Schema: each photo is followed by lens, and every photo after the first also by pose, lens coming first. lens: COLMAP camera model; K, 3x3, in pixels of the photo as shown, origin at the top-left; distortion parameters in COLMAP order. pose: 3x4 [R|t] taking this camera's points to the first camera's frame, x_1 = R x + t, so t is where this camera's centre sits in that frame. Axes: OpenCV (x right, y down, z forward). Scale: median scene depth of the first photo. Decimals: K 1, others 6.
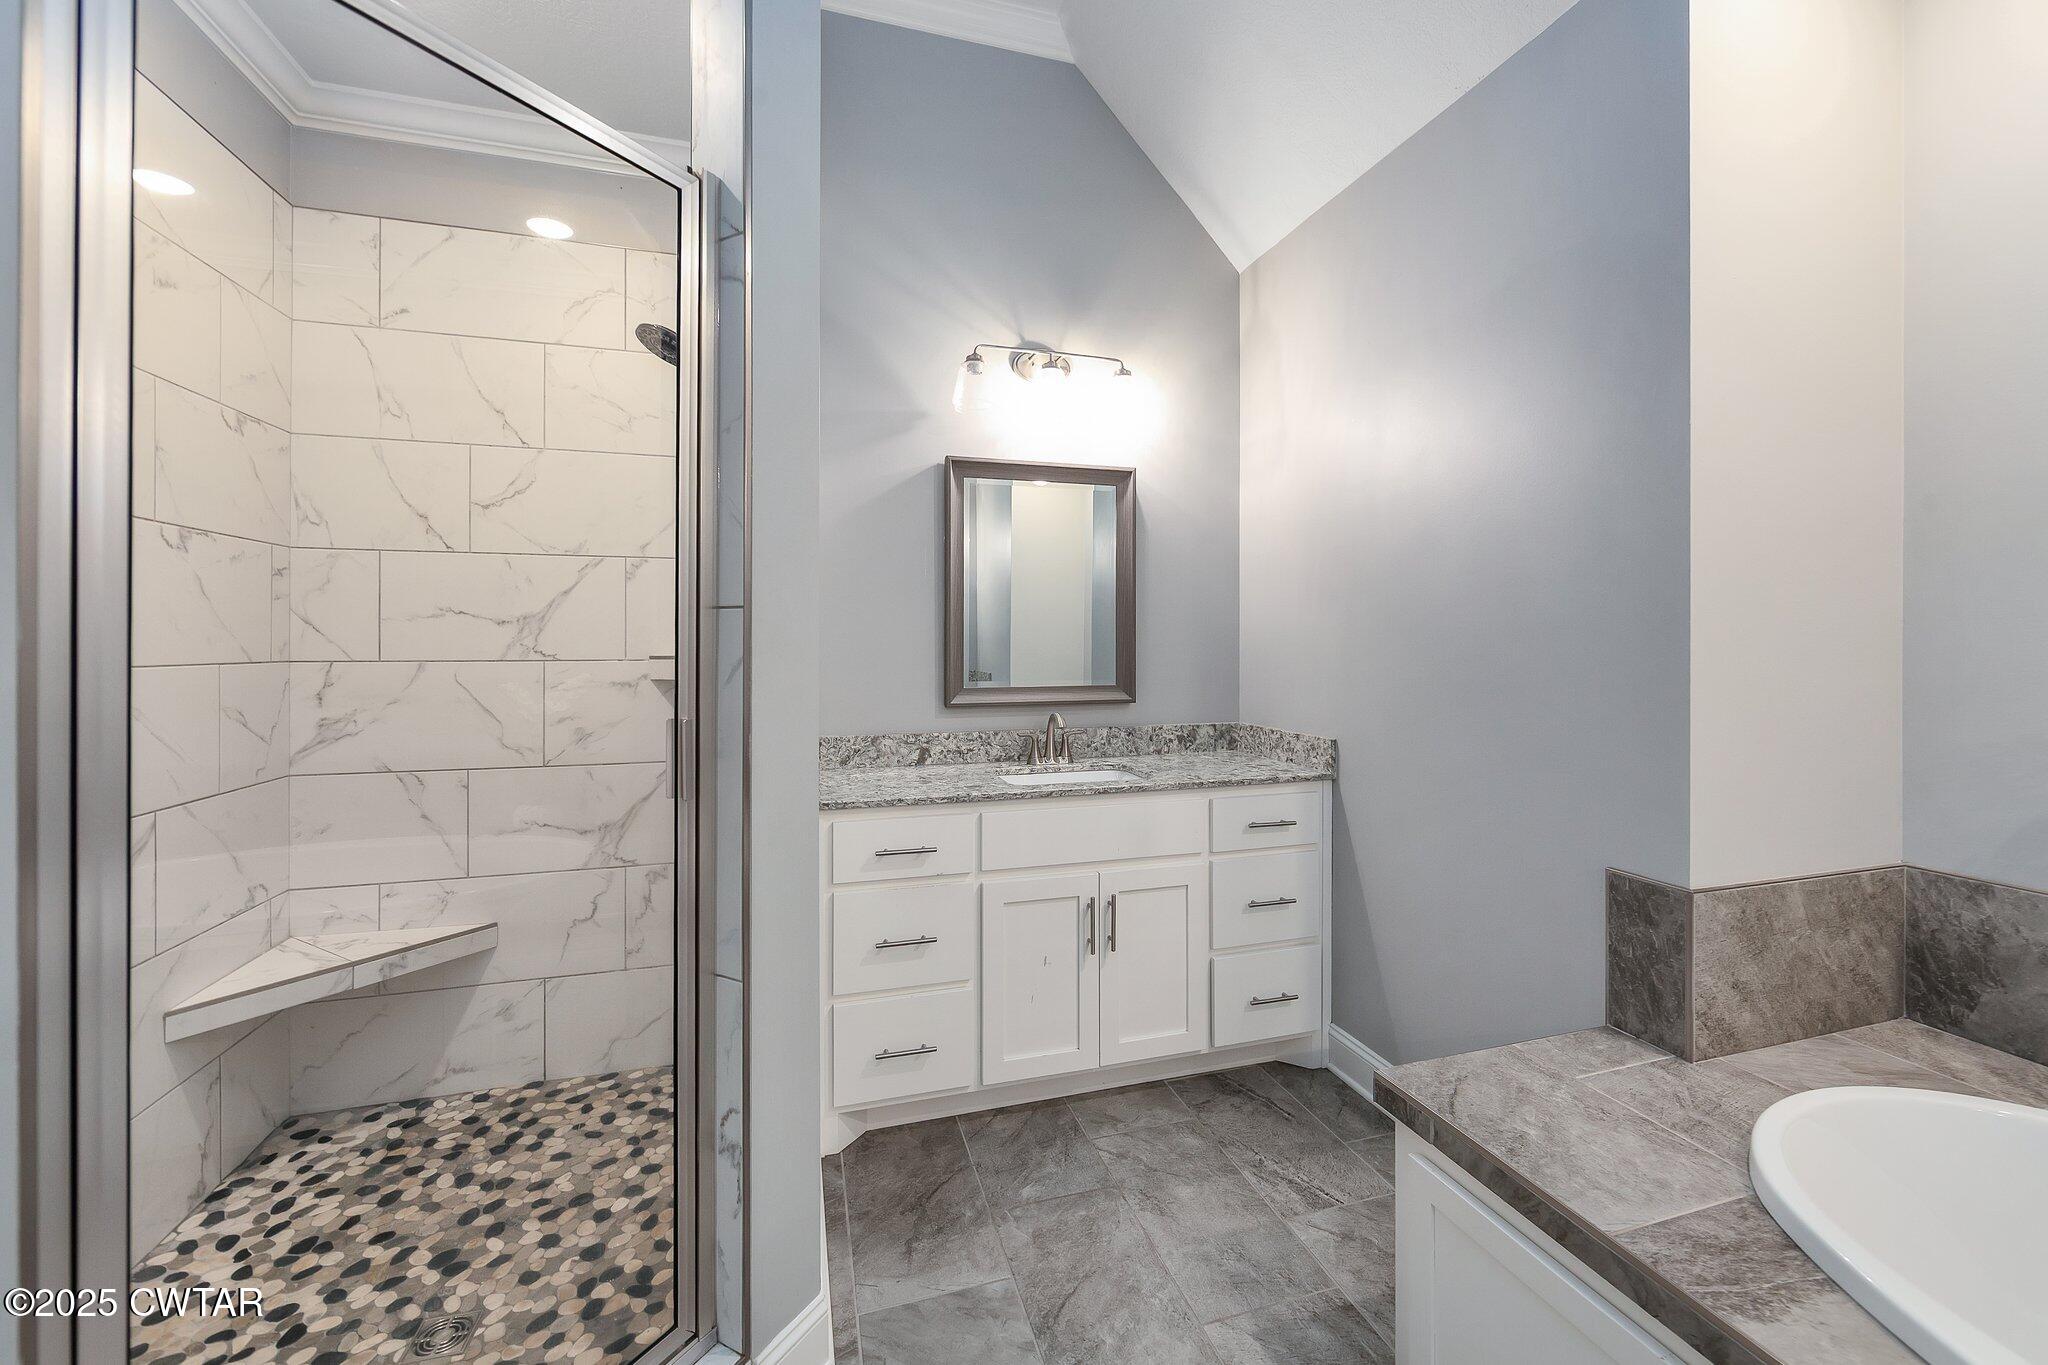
lens RADIAL K [[820.0, 0, 1034.5], [0, 820.0, 639.8], [0, 0, 1]] dist [-0.003519, -0.000018]
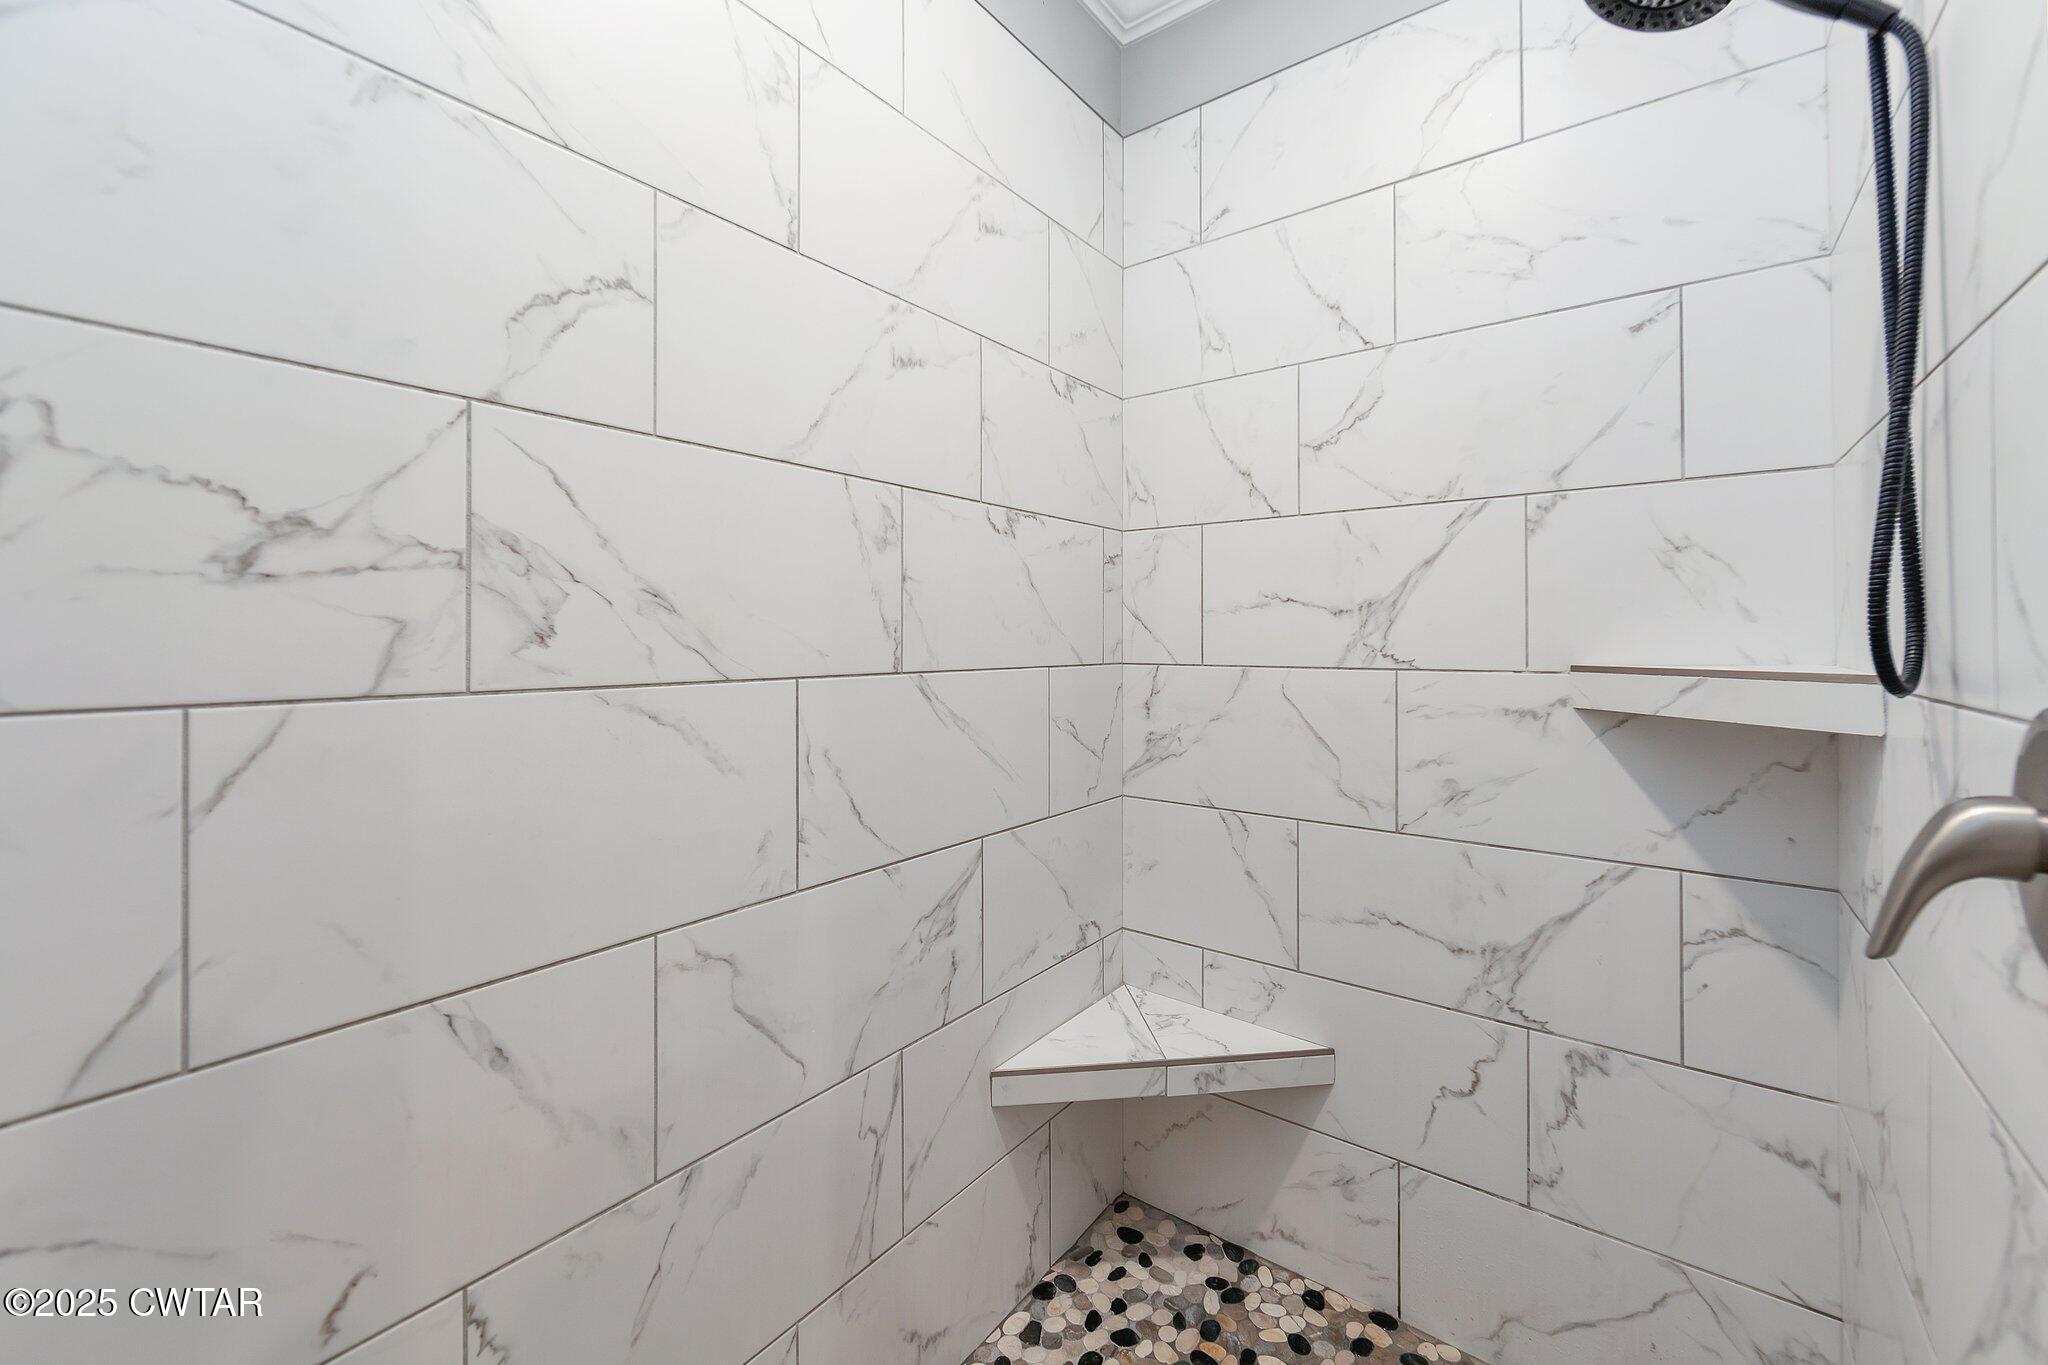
lens RADIAL K [[820.0, 0, 1066.3], [0, 820.0, 635.3], [0, 0, 1]] dist [-0.003519, -0.000018]
pose [[0.610482, -0.004299, -0.792019, -0.254144], [0.004252, 0.999989, -0.002151, -0.001225], [0.792019, -0.002054, 0.610493, 0.412603]]
